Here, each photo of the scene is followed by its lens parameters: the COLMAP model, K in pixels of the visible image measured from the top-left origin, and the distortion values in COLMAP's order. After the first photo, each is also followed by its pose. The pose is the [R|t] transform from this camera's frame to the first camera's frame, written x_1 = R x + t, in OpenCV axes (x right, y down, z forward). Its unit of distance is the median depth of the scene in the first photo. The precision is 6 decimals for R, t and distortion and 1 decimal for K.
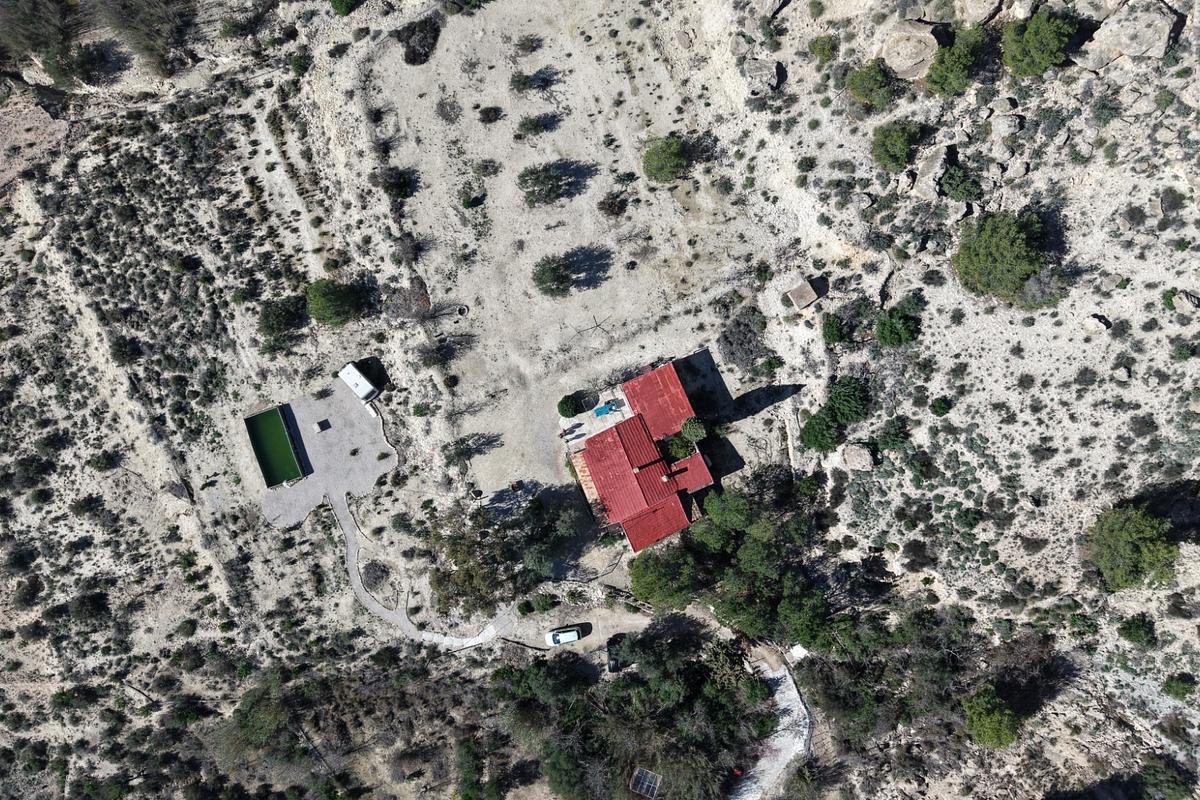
lens RADIAL K [[938.4, 0, 599.3], [0, 938.4, 406.3], [0, 0, 1]] dist [0.044641, -0.069513]
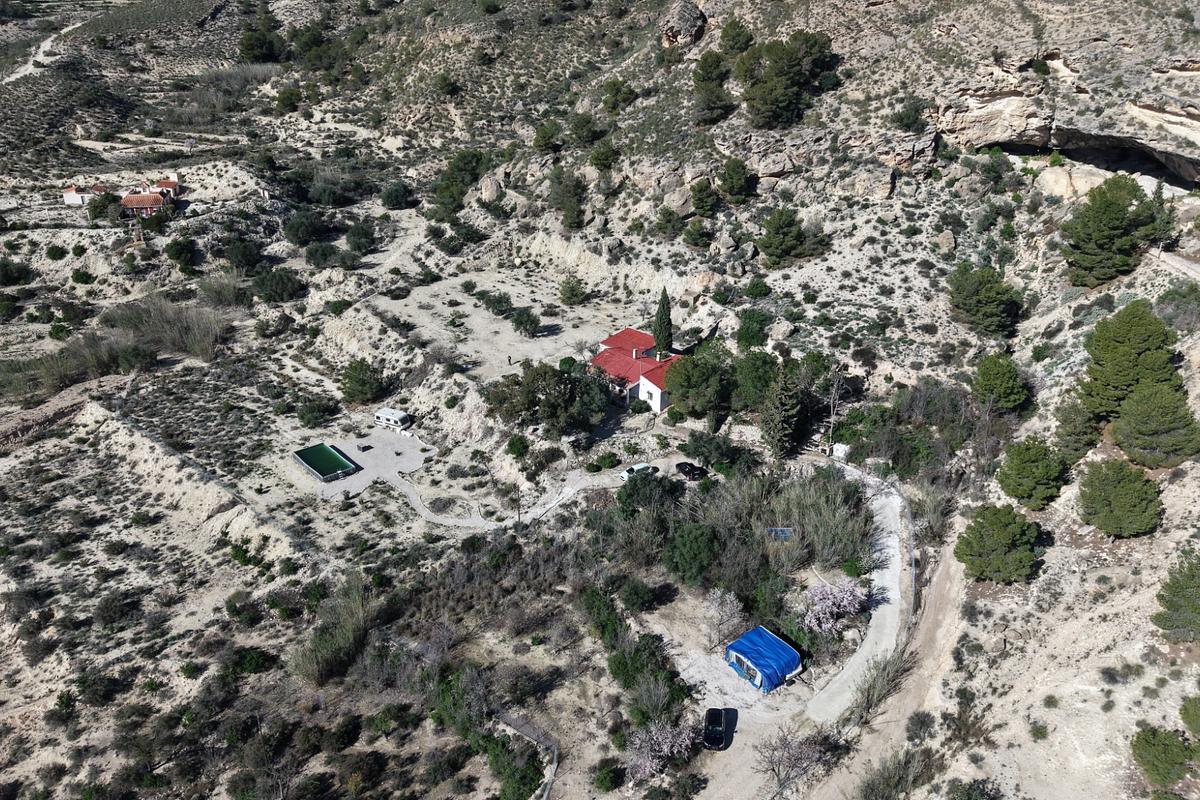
lens RADIAL K [[938.4, 0, 607.2], [0, 938.4, 421.3], [0, 0, 1]] dist [0.044641, -0.069513]
pose [[0.928799, -0.167324, 0.330658, -0.392763], [0.370486, 0.398806, -0.838865, 1.055715], [0.008494, 0.901641, 0.432402, 0.491789]]
